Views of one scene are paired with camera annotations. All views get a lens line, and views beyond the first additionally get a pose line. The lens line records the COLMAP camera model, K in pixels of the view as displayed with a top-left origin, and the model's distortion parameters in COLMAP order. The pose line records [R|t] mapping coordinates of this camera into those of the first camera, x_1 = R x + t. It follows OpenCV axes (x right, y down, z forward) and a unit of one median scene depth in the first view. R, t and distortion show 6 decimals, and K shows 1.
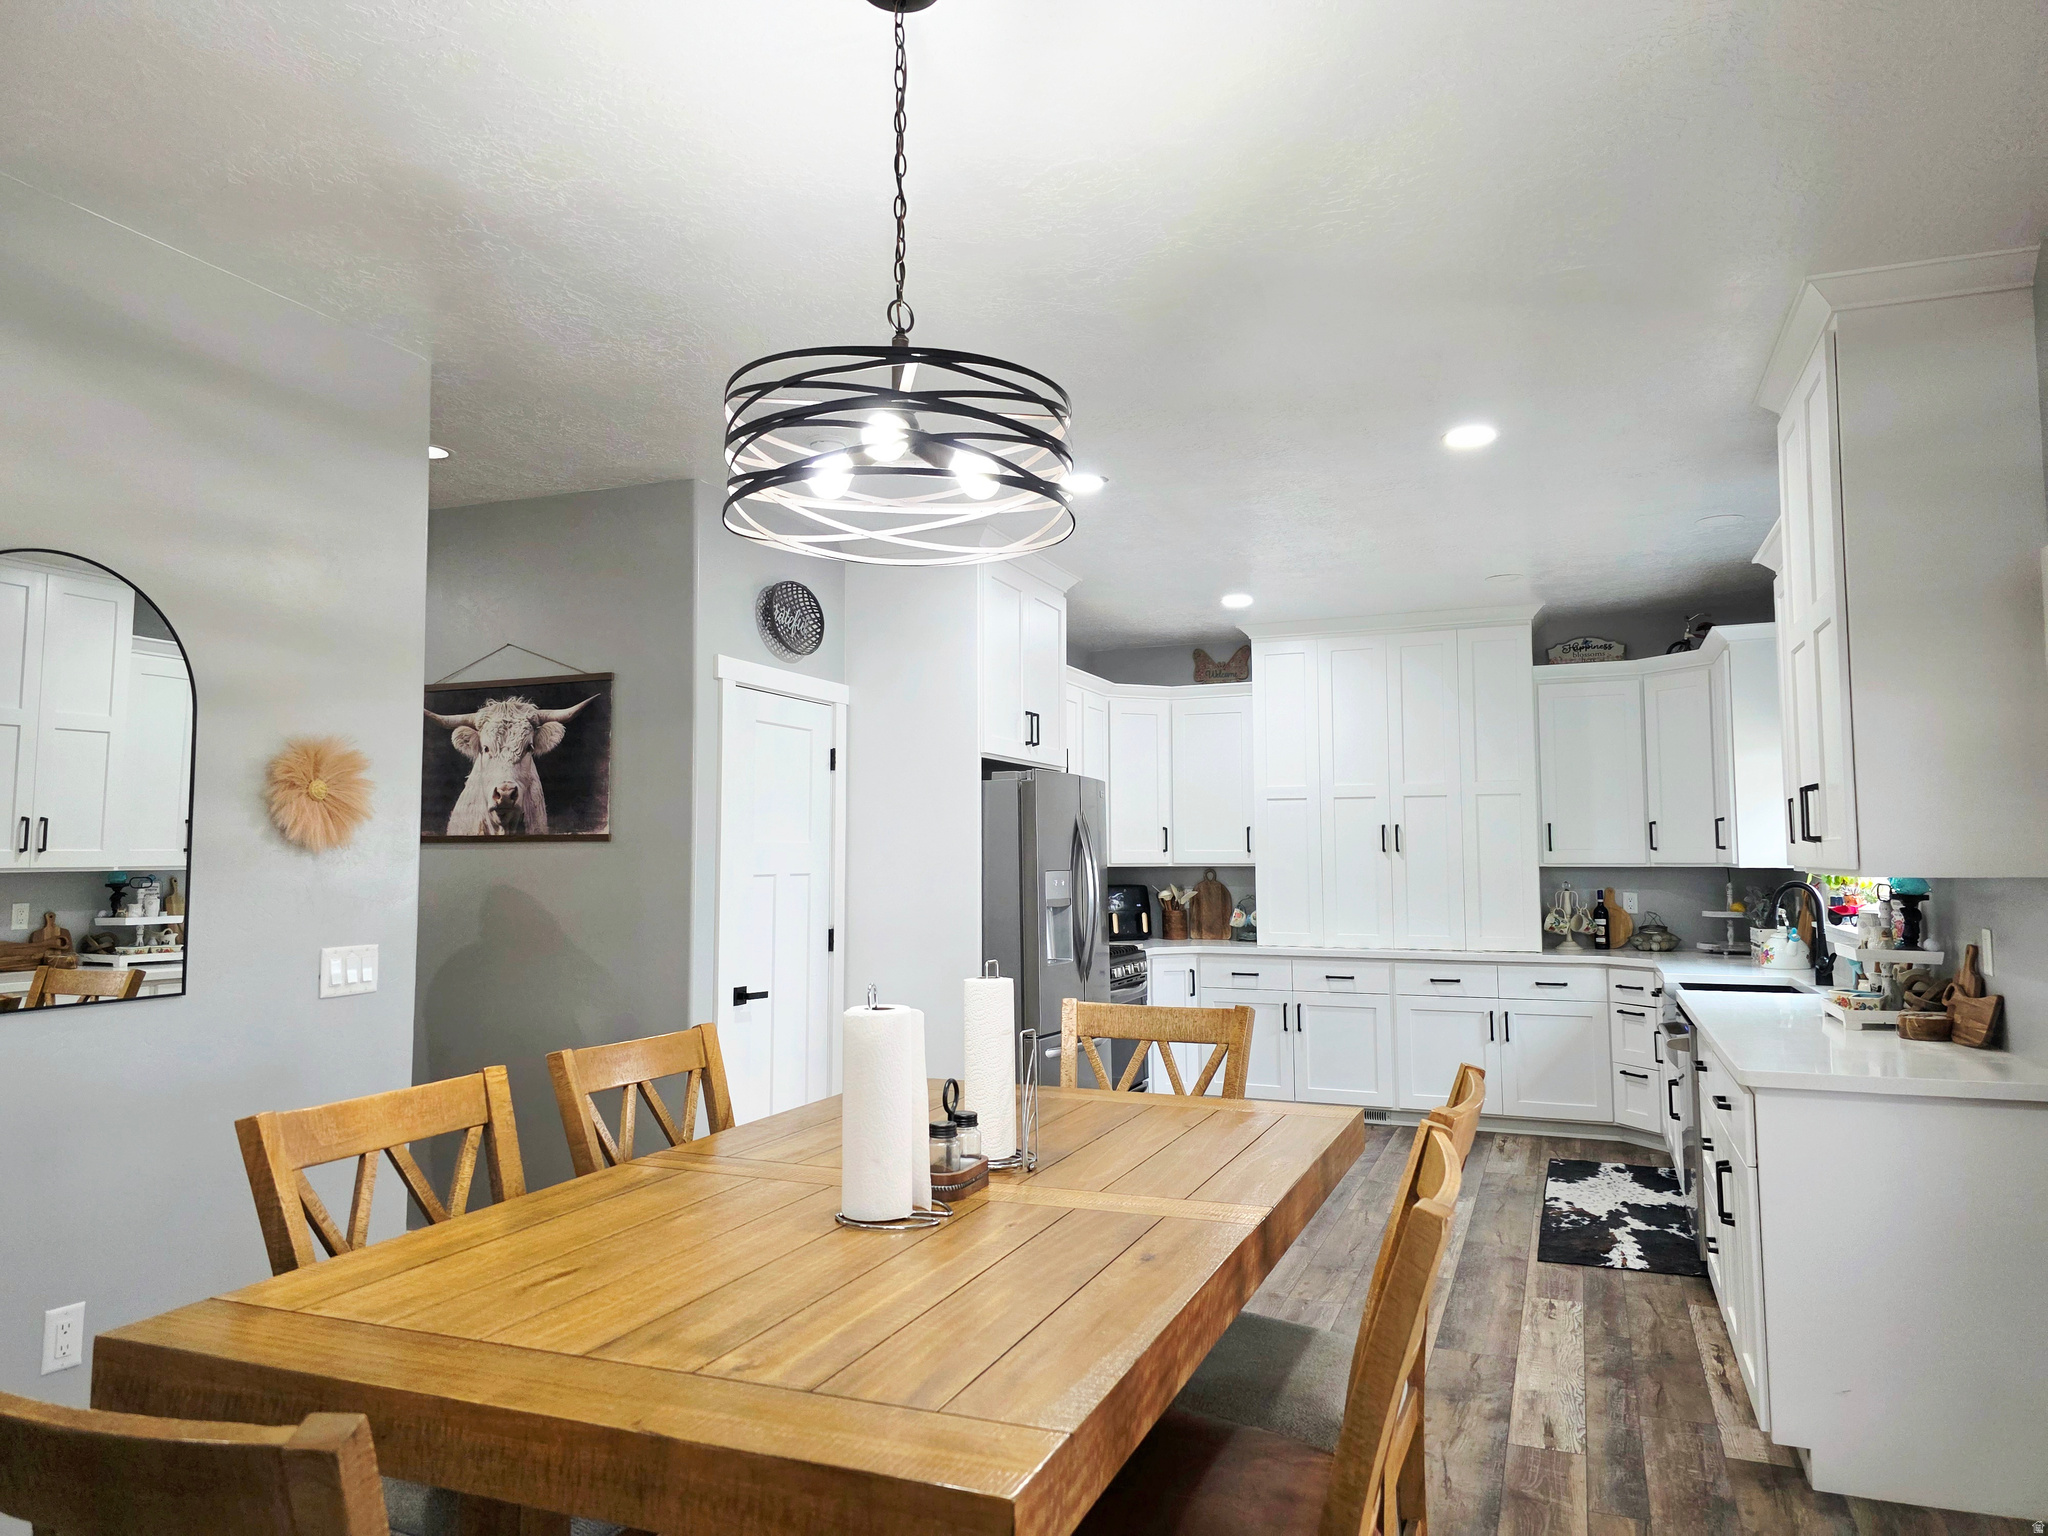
lens RADIAL K [[1380.8, 0, 1032.5], [0, 1380.8, 778.0], [0, 0, 1]] dist [0.066998, -0.050163]
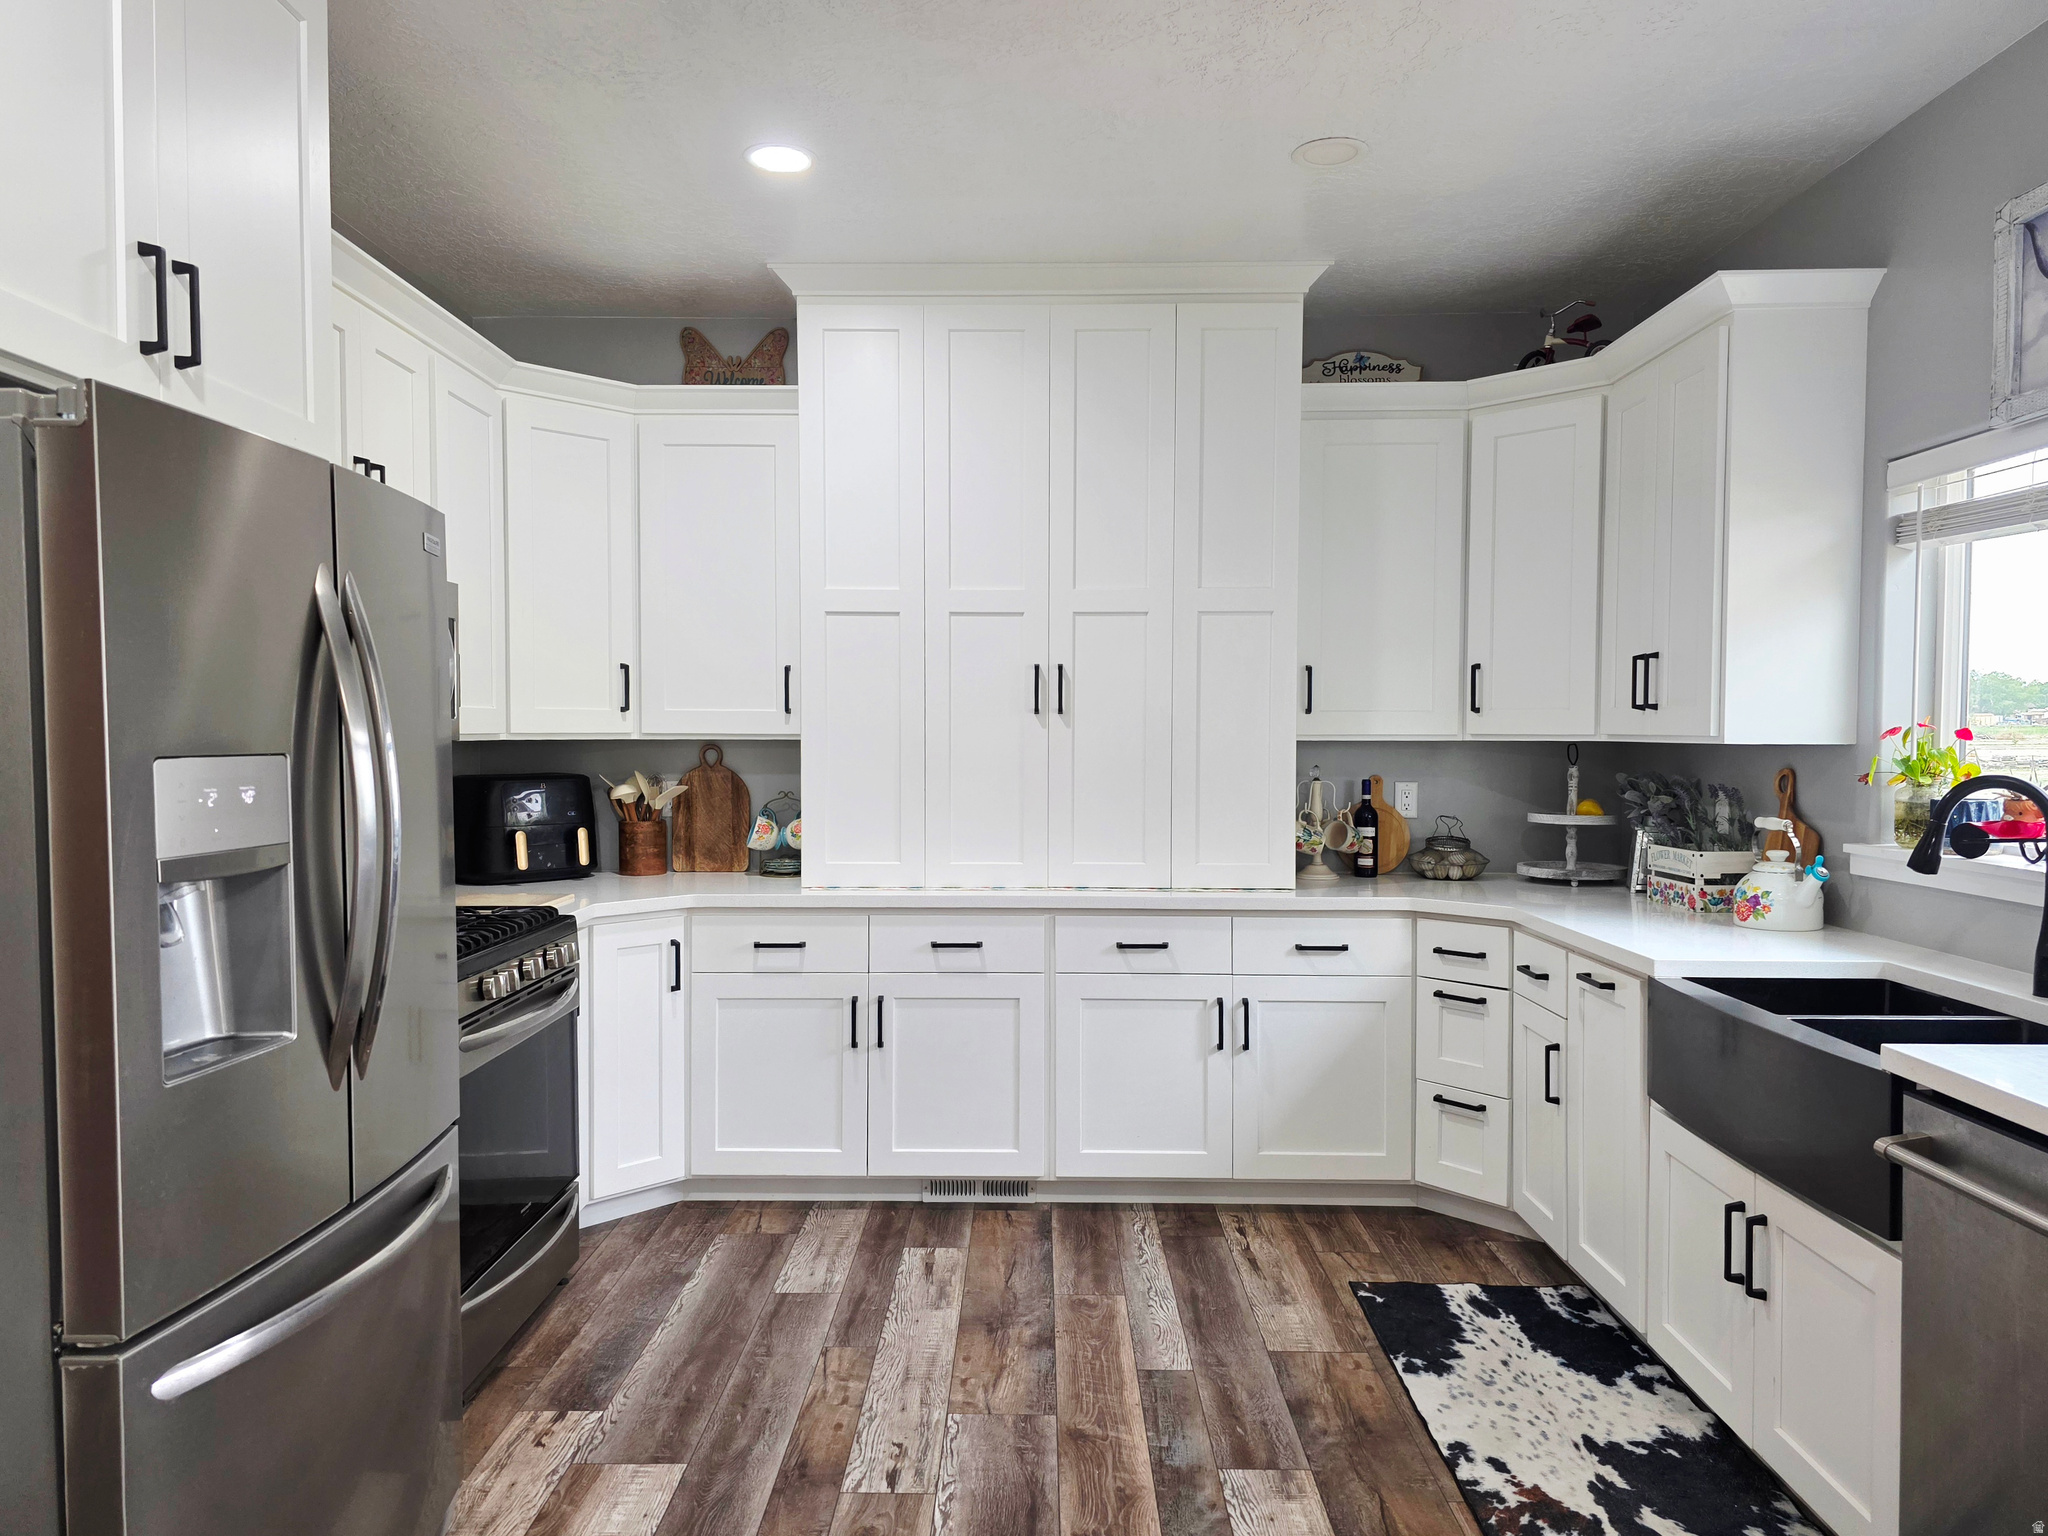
lens RADIAL K [[1380.8, 0, 1042.9], [0, 1380.8, 780.6], [0, 0, 1]] dist [0.066998, -0.050163]
pose [[0.938810, -0.006971, 0.344364, 0.068426], [-0.025838, 0.995553, 0.090594, 0.030065], [-0.343464, -0.093948, 0.934455, 0.486121]]
